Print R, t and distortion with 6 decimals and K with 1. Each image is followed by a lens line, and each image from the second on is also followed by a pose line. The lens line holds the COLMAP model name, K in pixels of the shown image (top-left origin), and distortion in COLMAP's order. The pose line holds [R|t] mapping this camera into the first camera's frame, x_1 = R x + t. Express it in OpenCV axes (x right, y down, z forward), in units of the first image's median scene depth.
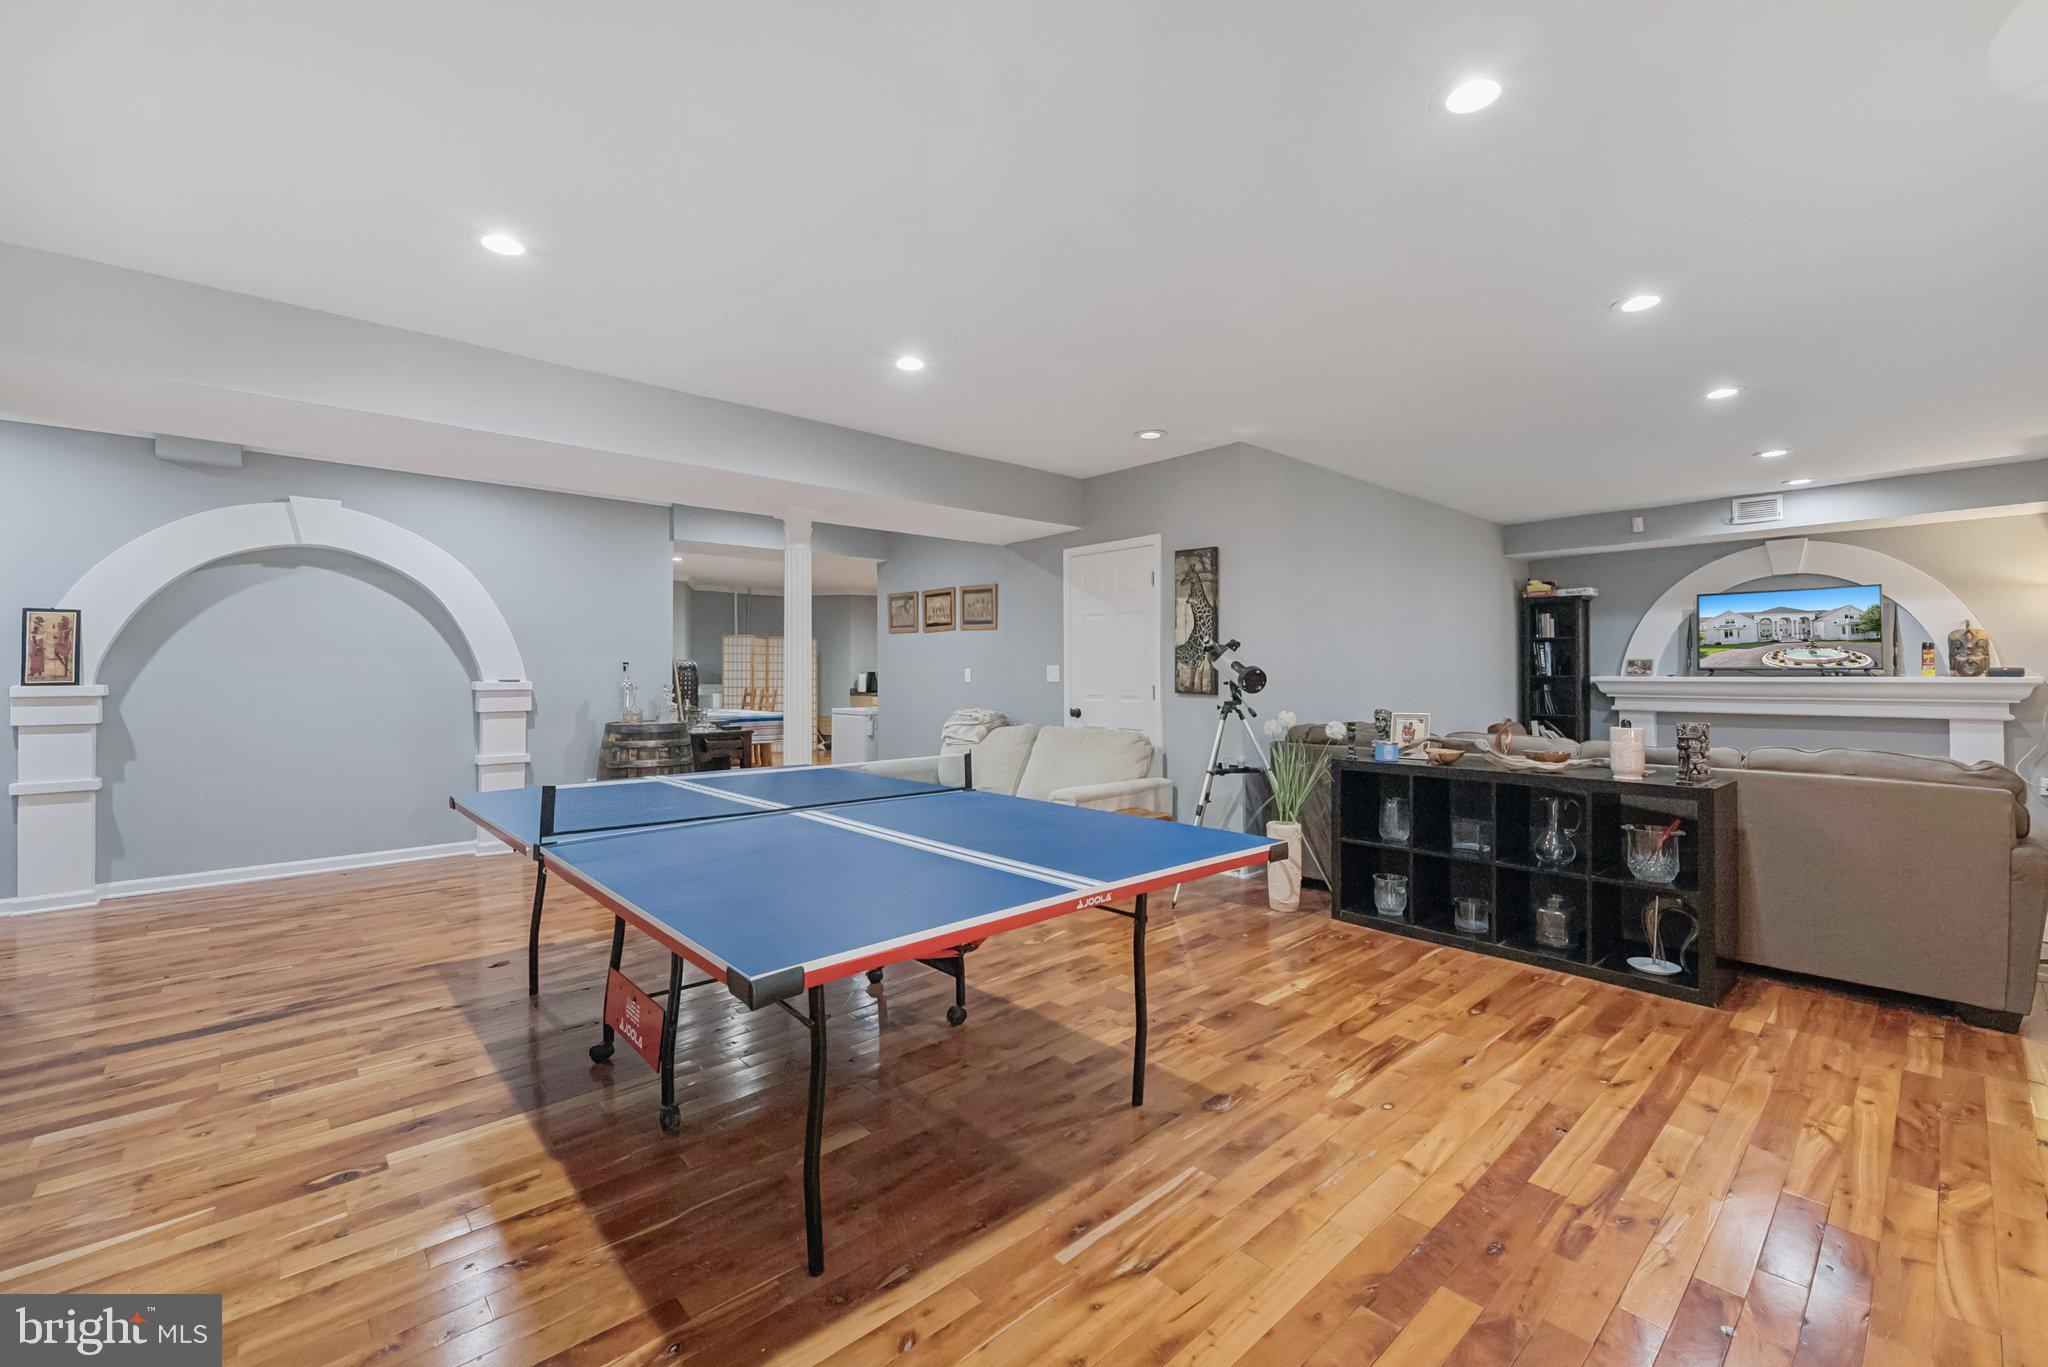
lens RADIAL K [[849.3, 0, 1017.2], [0, 849.3, 650.1], [0, 0, 1]] dist [0.000138, 0.000341]
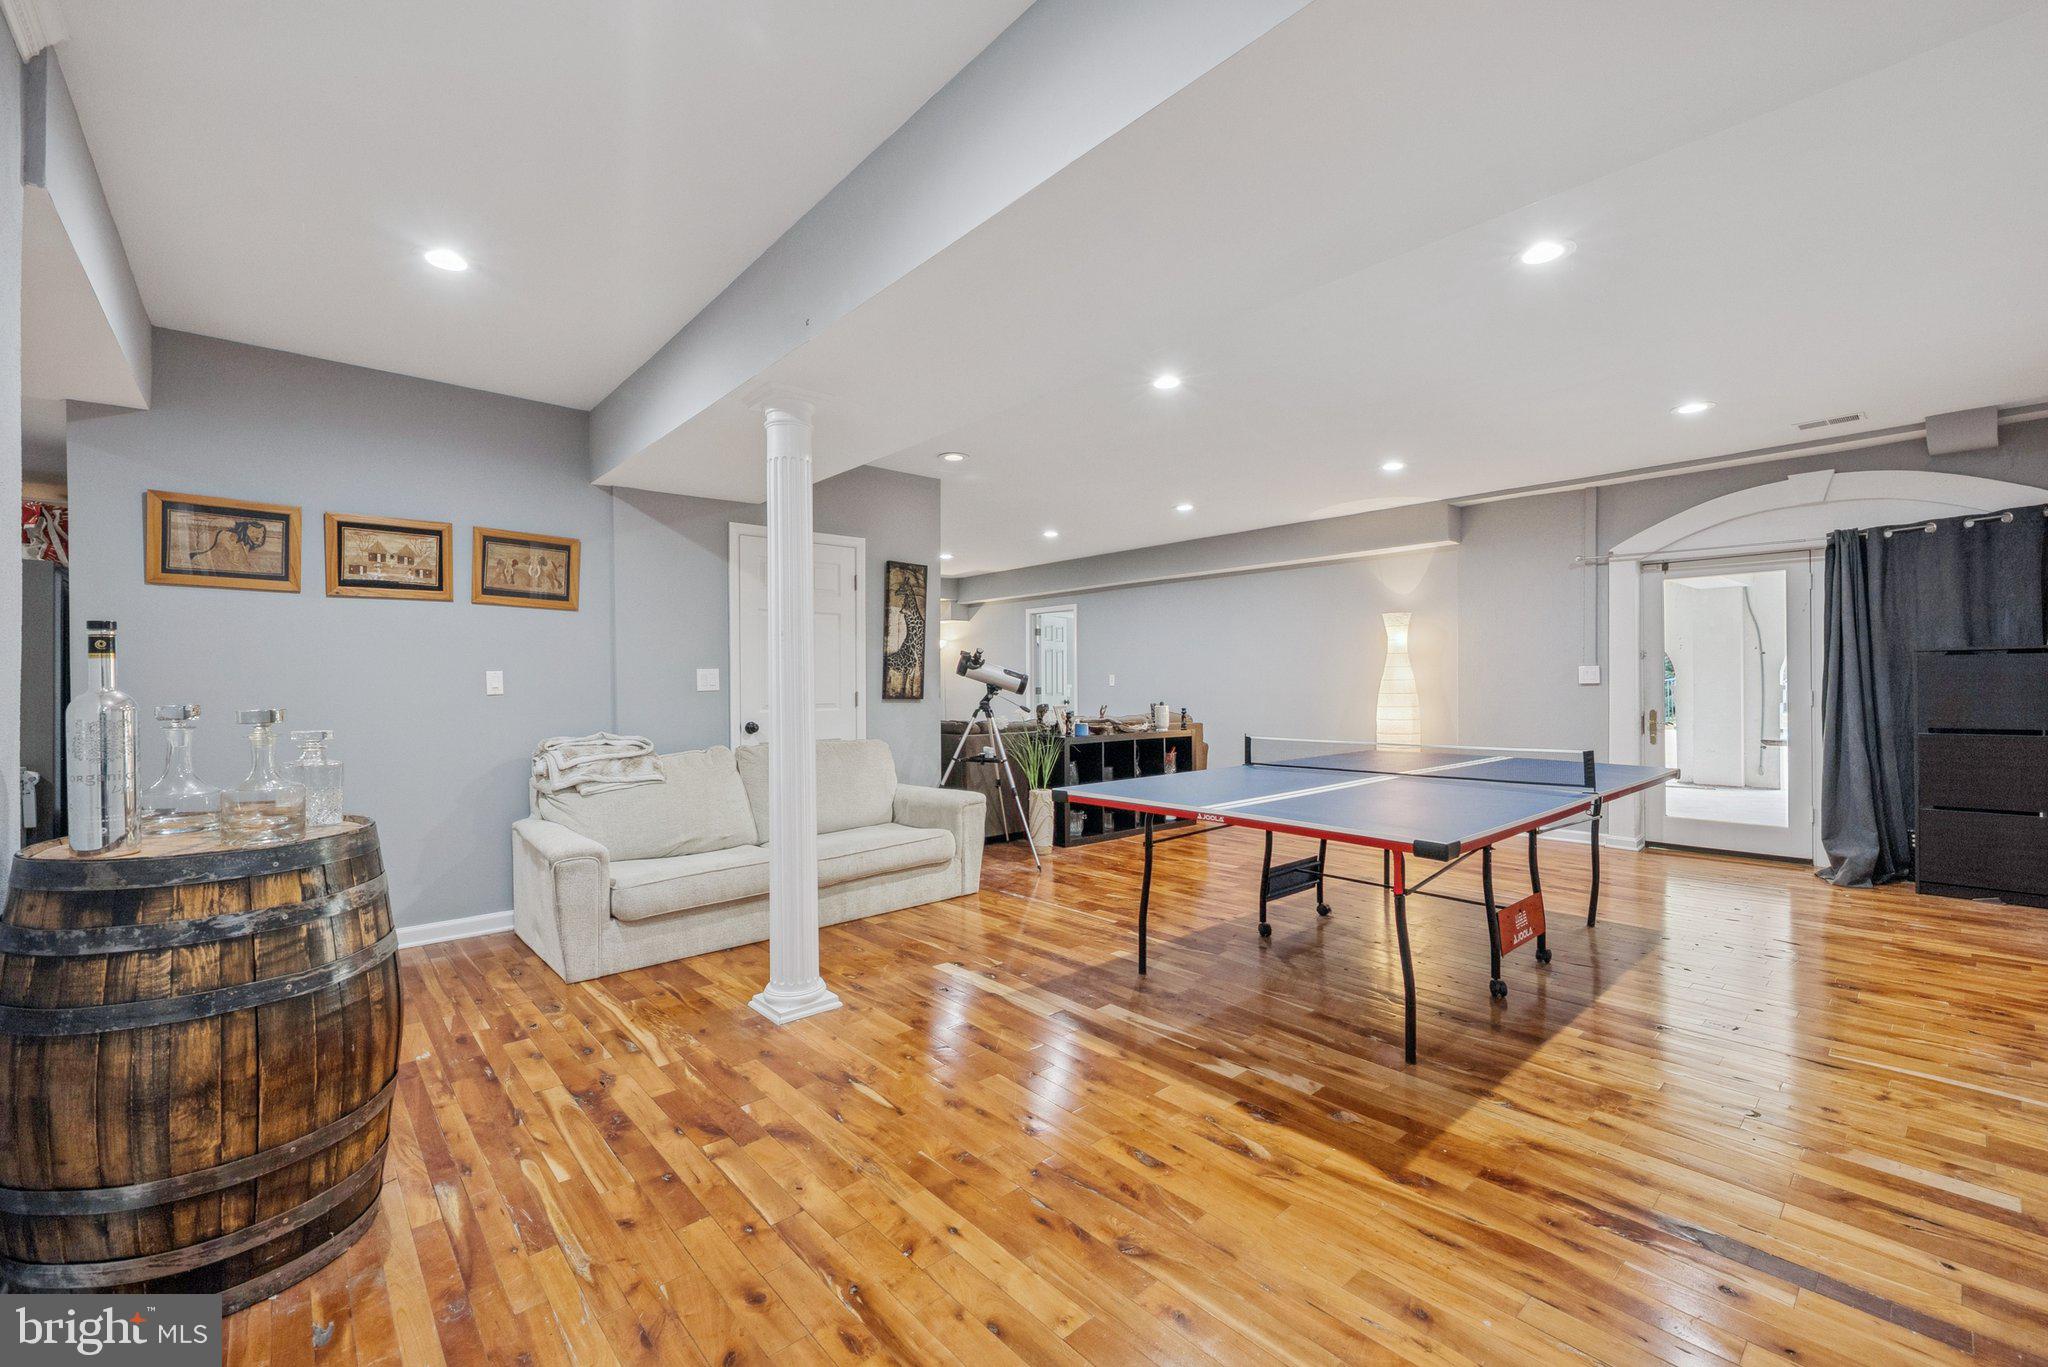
lens RADIAL K [[832.4, 0, 1024.0], [0, 832.4, 683.5], [0, 0, 1]] dist [-0.001007, -0.000040]
pose [[0.008267, 0.004007, 0.999958, -0.830999], [-0.021192, 0.999768, -0.003831, 0.032828], [-0.999741, -0.021160, 0.008350, 0.833089]]
